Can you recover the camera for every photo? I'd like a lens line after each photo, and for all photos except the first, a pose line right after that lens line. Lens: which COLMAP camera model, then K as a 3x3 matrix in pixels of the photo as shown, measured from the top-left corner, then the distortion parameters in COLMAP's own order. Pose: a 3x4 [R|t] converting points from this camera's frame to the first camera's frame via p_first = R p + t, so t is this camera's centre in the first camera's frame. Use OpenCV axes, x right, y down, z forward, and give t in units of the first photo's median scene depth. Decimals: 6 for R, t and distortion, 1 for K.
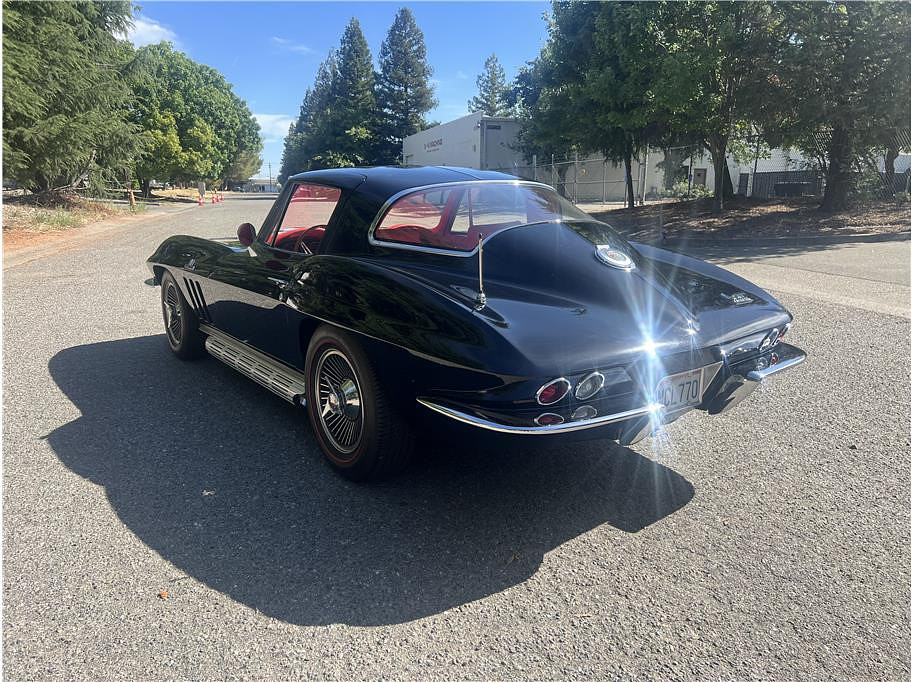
lens RADIAL K [[683.2, 0, 455.9], [0, 683.2, 337.5], [0, 0, 1]] dist [0.049251, -0.057569]
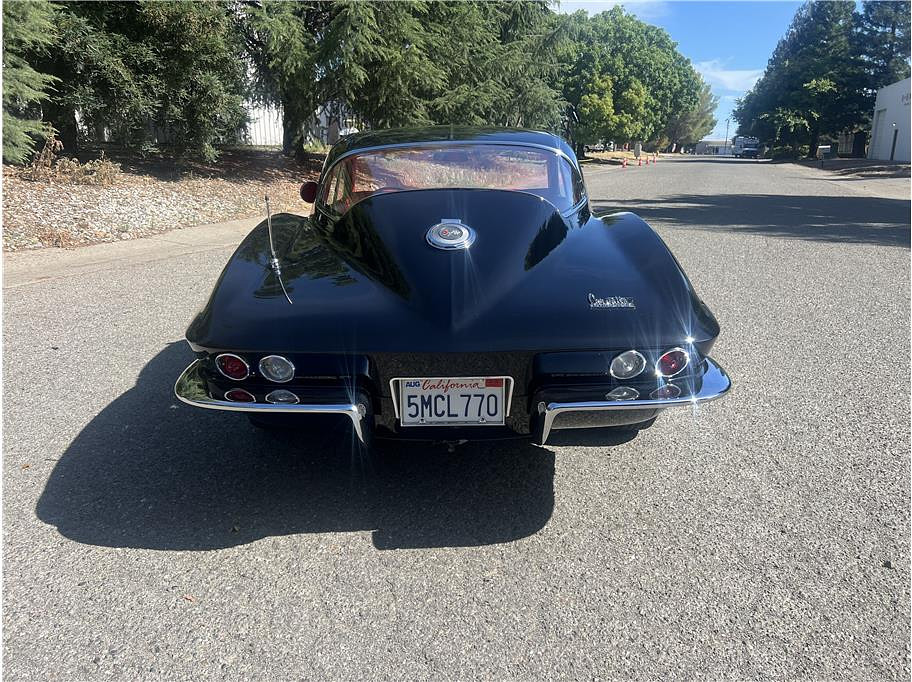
lens RADIAL K [[683.2, 0, 455.9], [0, 683.2, 337.5], [0, 0, 1]] dist [0.049251, -0.057569]
pose [[0.812629, 0.155807, -0.561568, 0.036417], [-0.126543, 0.987783, 0.090944, -0.003339], [0.568878, -0.002842, 0.822417, 0.015792]]
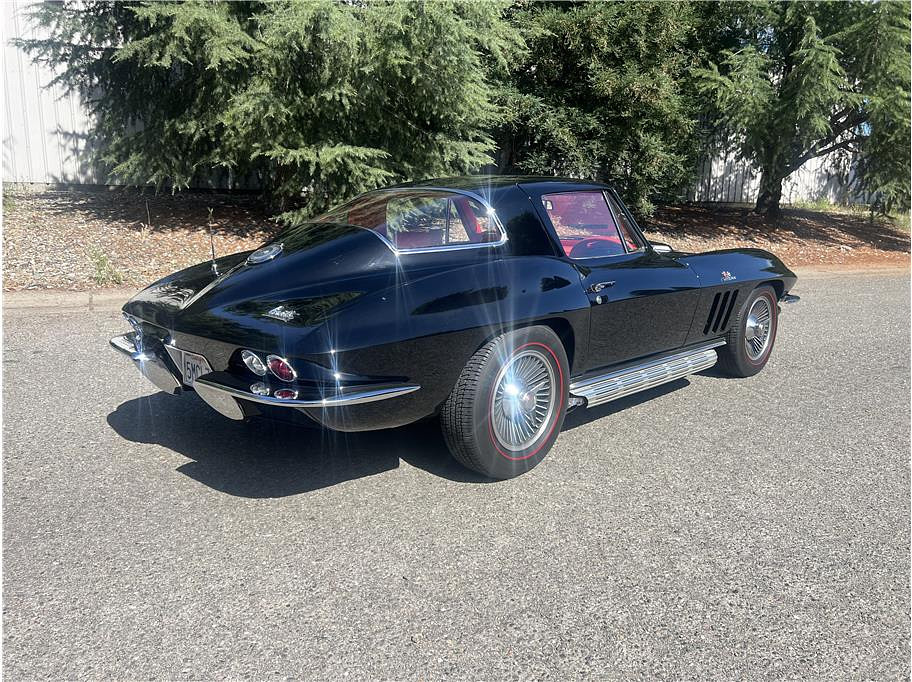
lens RADIAL K [[683.2, 0, 455.9], [0, 683.2, 337.5], [0, 0, 1]] dist [0.049251, -0.057569]
pose [[0.172254, 0.193428, -0.965875, 0.068042], [-0.227545, 0.961825, 0.152037, -0.010930], [0.958411, 0.193591, 0.209692, 0.053877]]
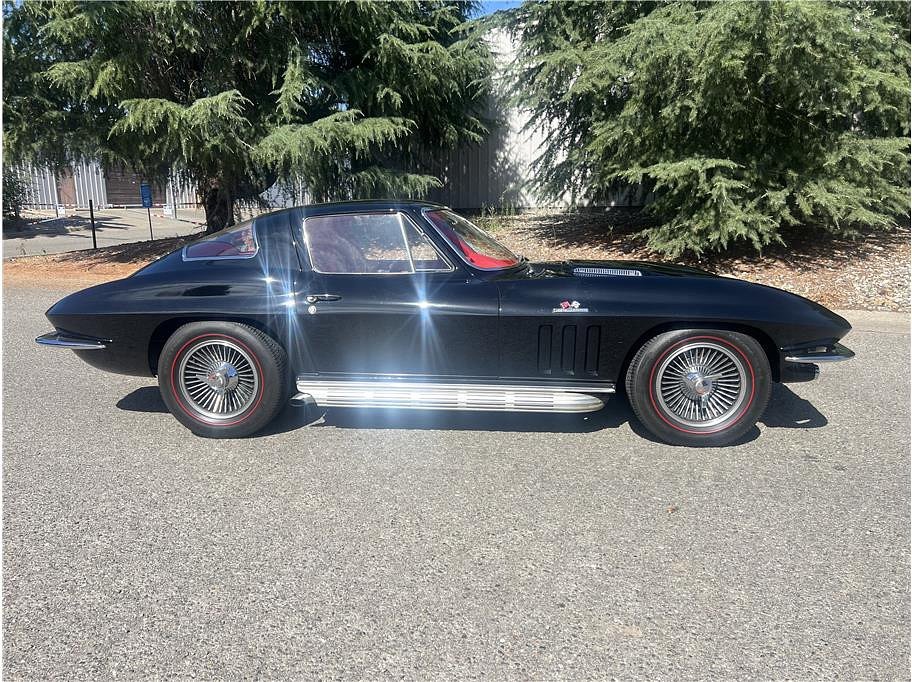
lens RADIAL K [[683.2, 0, 455.9], [0, 683.2, 337.5], [0, 0, 1]] dist [0.049251, -0.057569]
pose [[-0.657933, 0.137750, -0.740371, 0.053070], [-0.152777, 0.938270, 0.310336, -0.027867], [0.737416, 0.317292, -0.596274, 0.127287]]
